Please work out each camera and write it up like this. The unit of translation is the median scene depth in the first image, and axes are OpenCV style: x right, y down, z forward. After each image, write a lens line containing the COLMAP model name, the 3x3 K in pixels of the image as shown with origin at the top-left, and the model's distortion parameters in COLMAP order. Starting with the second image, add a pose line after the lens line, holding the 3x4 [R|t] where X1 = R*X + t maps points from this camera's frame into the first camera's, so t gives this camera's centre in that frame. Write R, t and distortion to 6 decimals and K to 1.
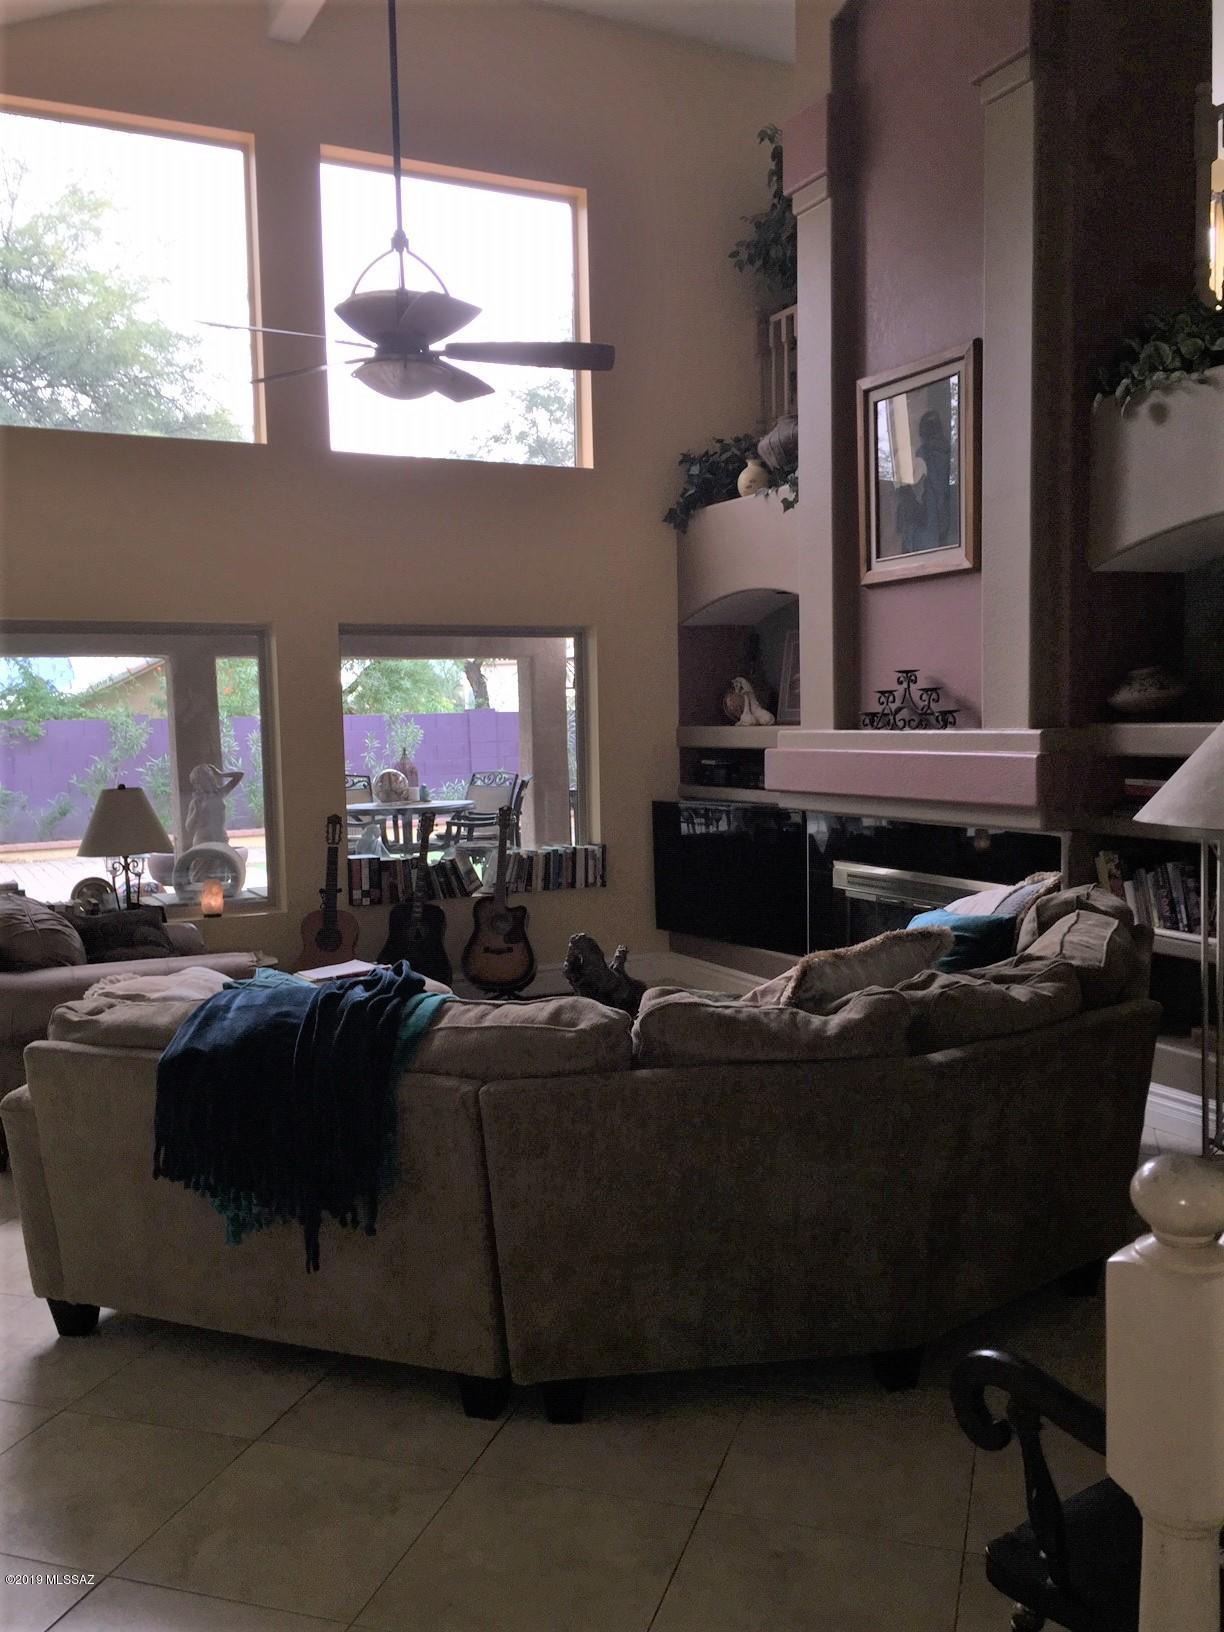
lens RADIAL K [[1394.2, 0, 613.6], [0, 1394.2, 820.4], [0, 0, 1]] dist [0.082992, -0.101963]
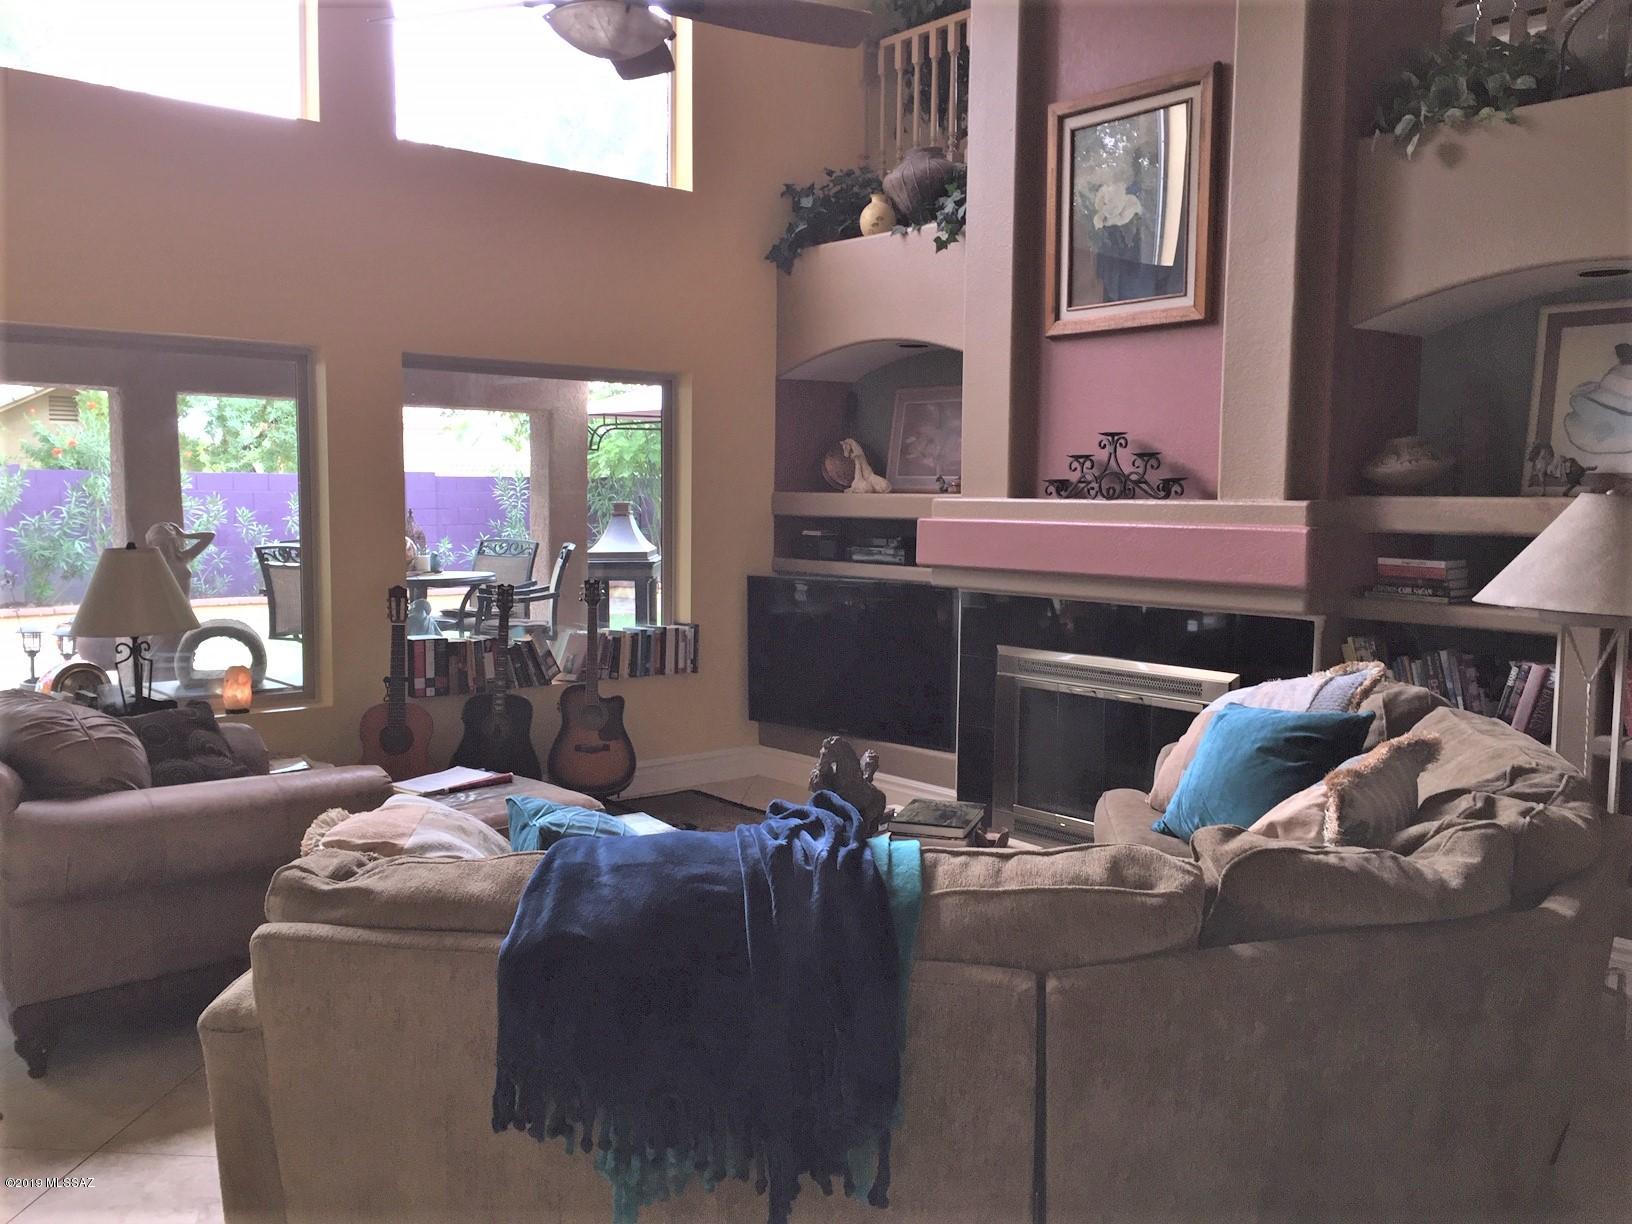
lens RADIAL K [[1394.2, 0, 814.4], [0, 1394.2, 606.7], [0, 0, 1]] dist [0.082992, -0.101963]
pose [[0.972769, 0.009538, 0.231581, -0.173171], [-0.010995, 0.999927, 0.005004, 0.001343], [-0.231516, -0.007414, 0.972803, 0.165638]]
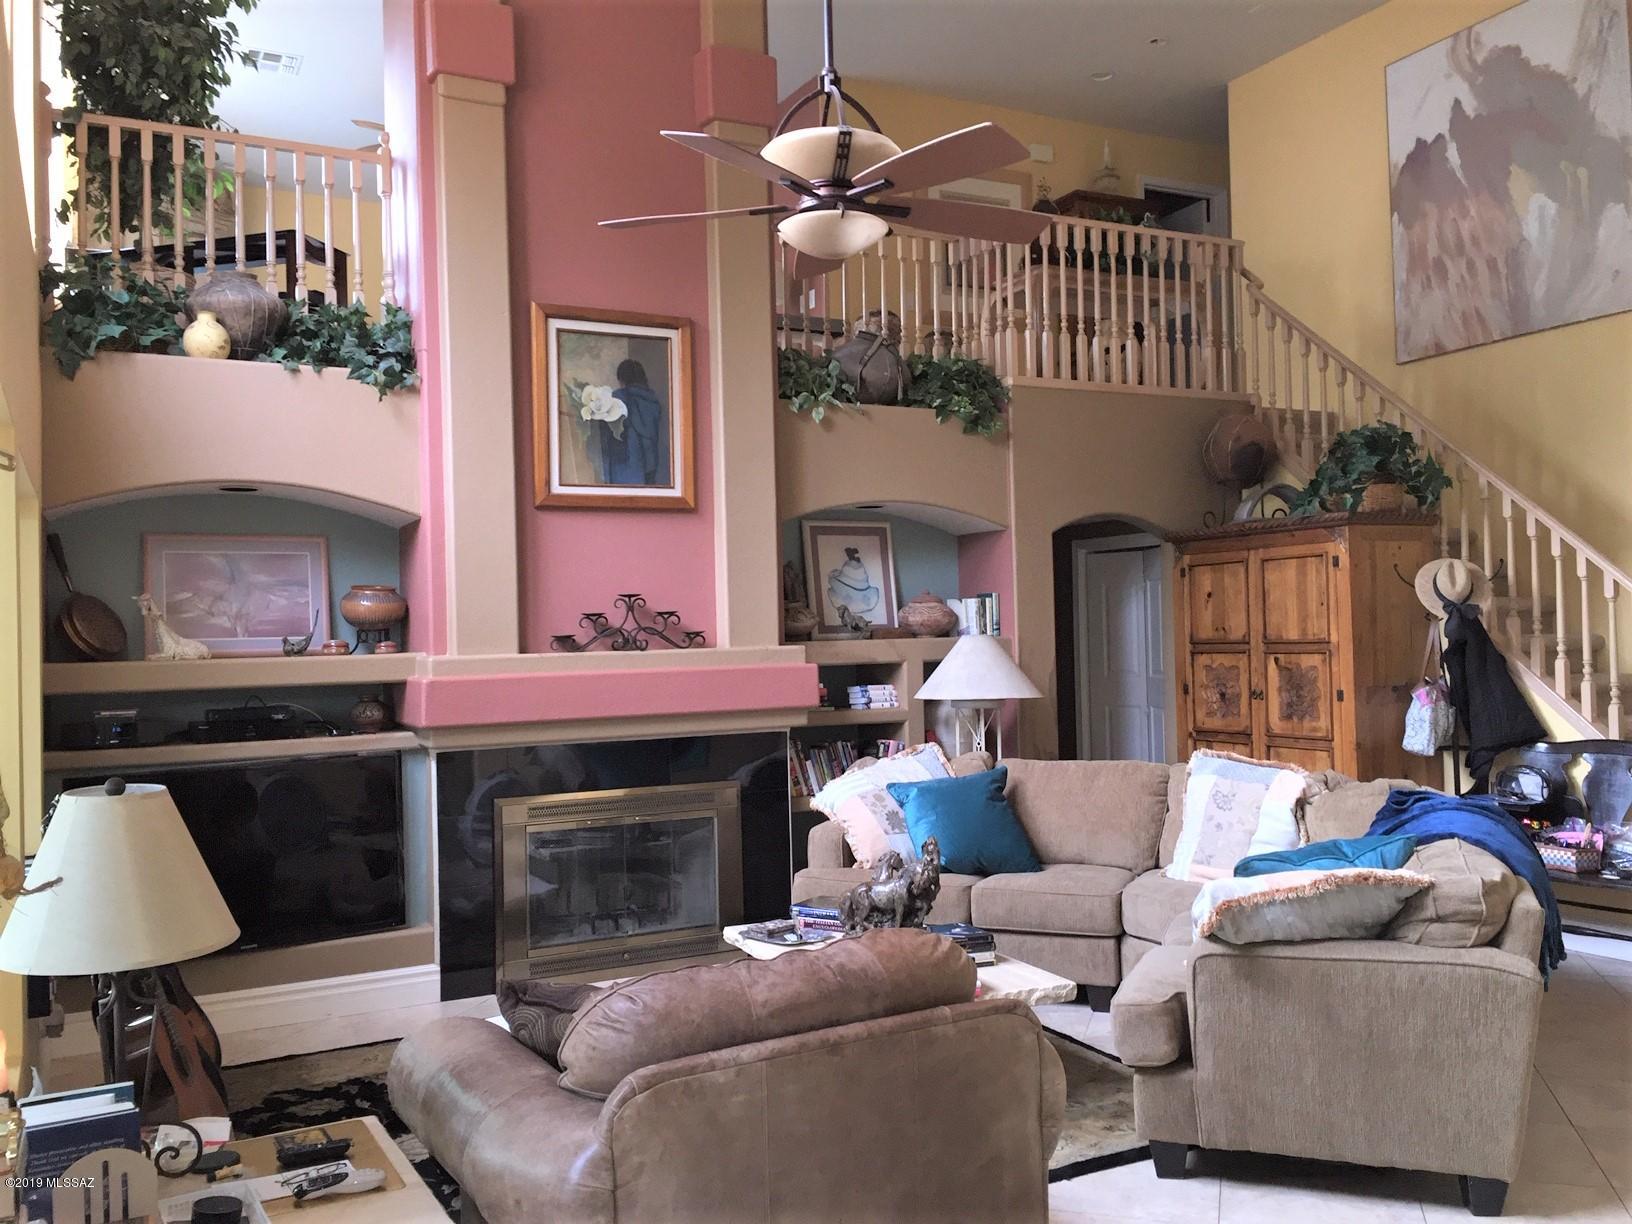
lens RADIAL K [[1394.2, 0, 808.9], [0, 1394.2, 611.7], [0, 0, 1]] dist [0.082992, -0.101963]
pose [[-0.014661, 0.034192, 0.999308, -0.801824], [0.098494, 0.994604, -0.032586, -0.044740], [-0.995030, 0.097948, -0.017950, 0.843430]]
